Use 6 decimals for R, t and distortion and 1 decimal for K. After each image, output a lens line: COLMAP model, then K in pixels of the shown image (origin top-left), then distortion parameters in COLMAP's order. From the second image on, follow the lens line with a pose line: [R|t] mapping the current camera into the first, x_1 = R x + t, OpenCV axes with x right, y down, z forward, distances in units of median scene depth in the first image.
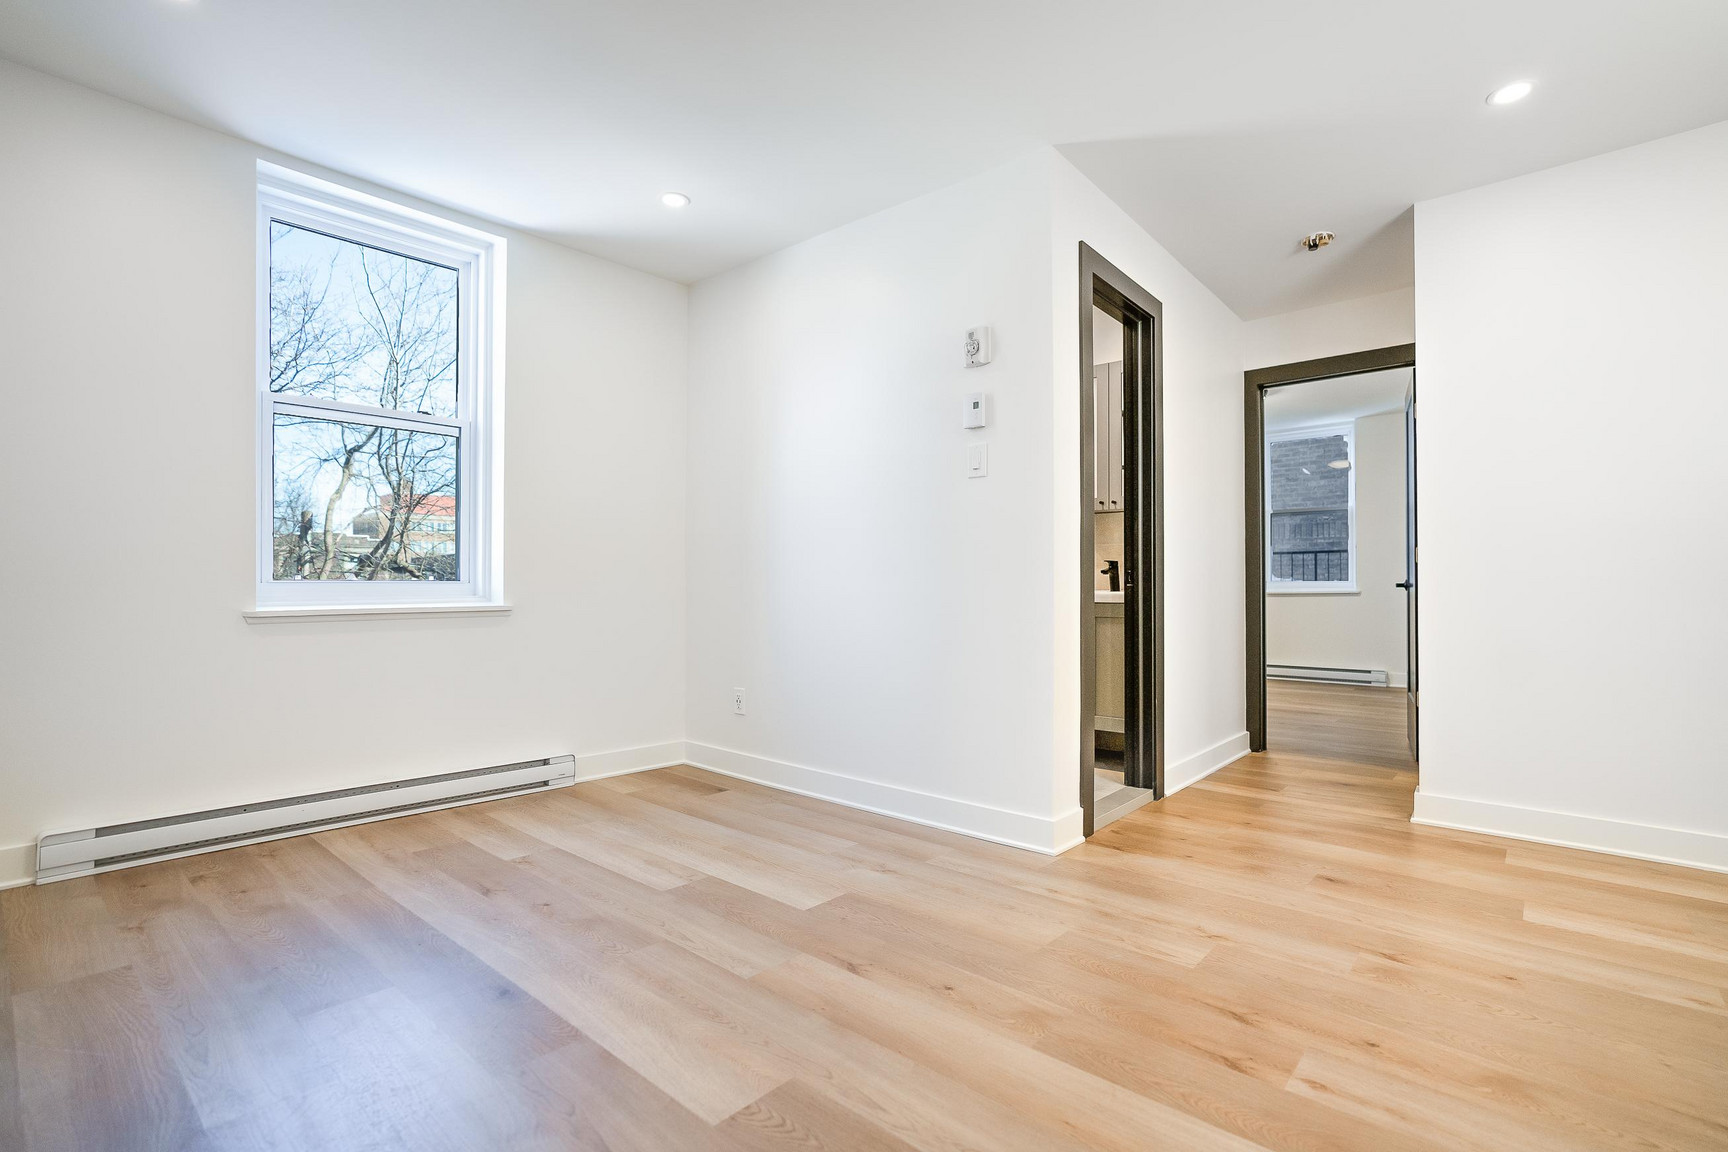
lens RADIAL K [[801.2, 0, 870.2], [0, 801.2, 576.0], [0, 0, 1]] dist [-0.041158, 0.025350]
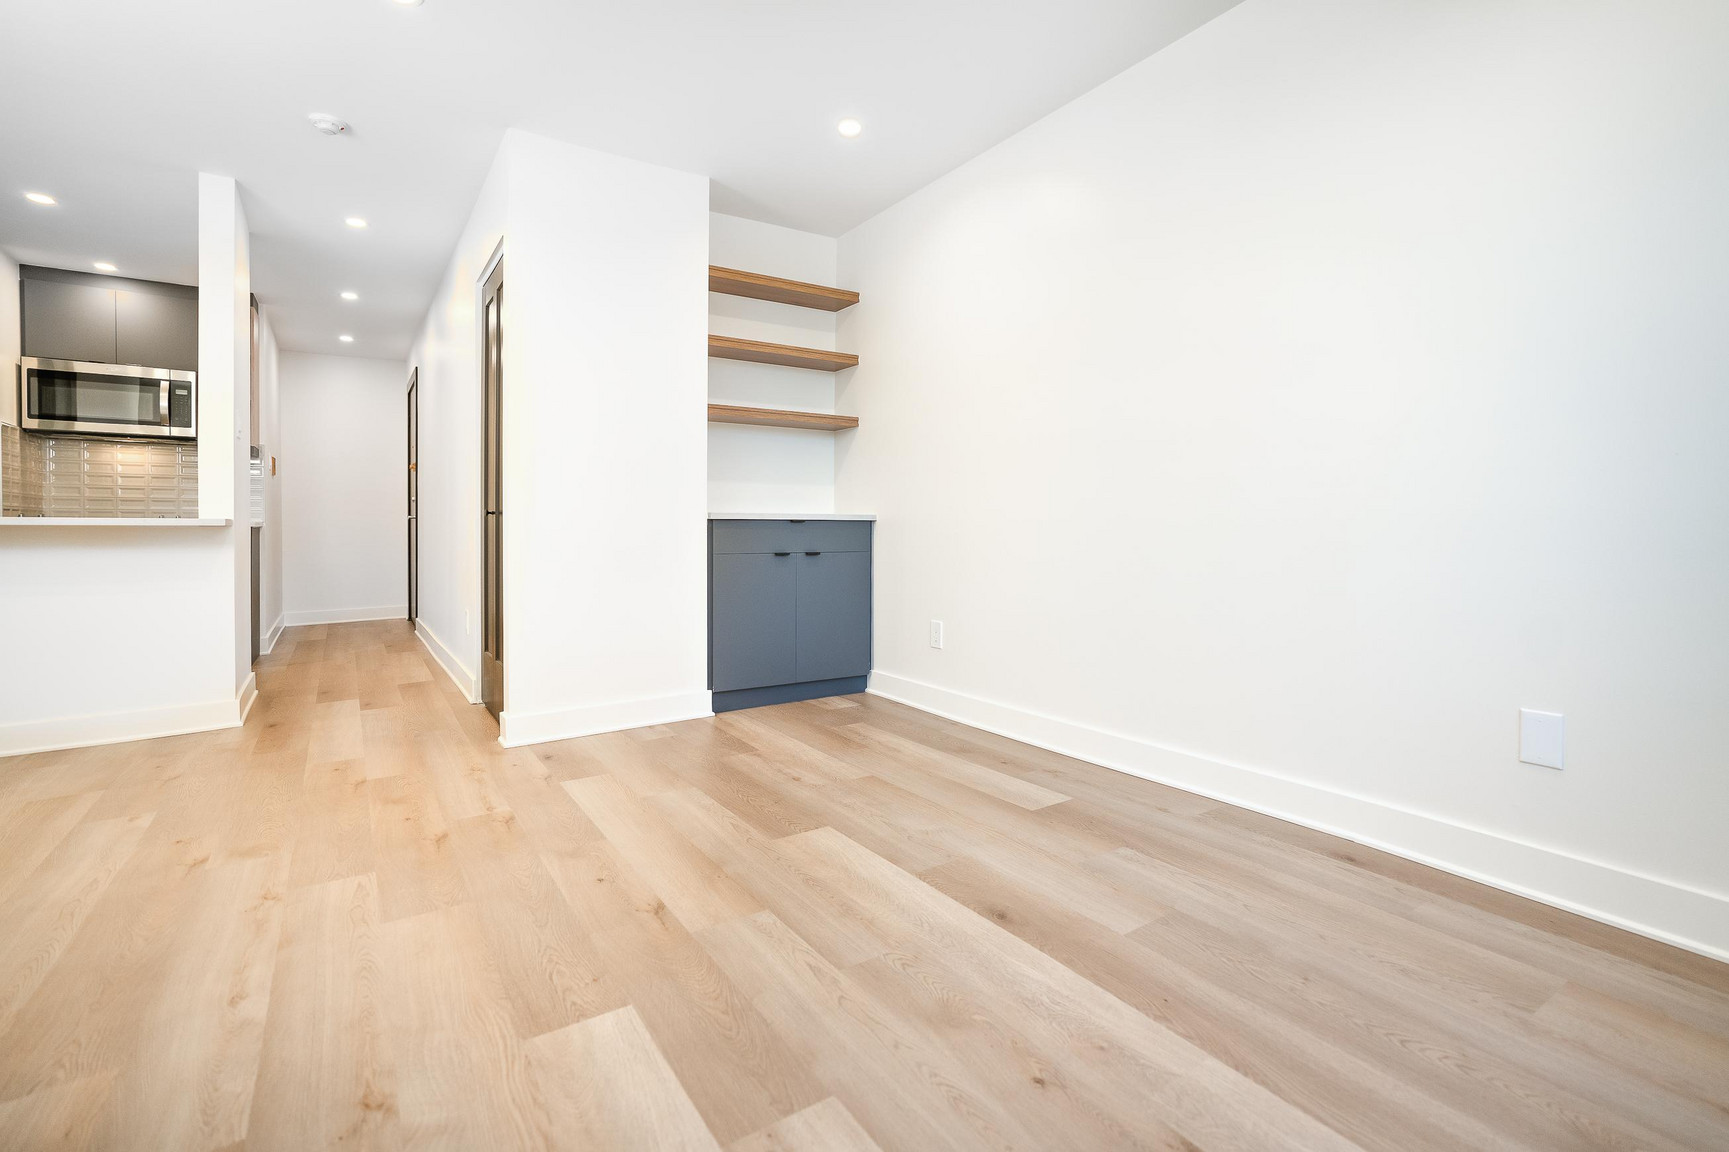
lens RADIAL K [[810.1, 0, 885.0], [0, 810.1, 530.1], [0, 0, 1]] dist [-0.045136, 0.026313]
pose [[-0.968712, 0.002148, 0.248178, -0.488033], [-0.001271, 0.999906, -0.013615, 0.042075], [-0.248184, -0.013505, -0.968619, 1.727803]]
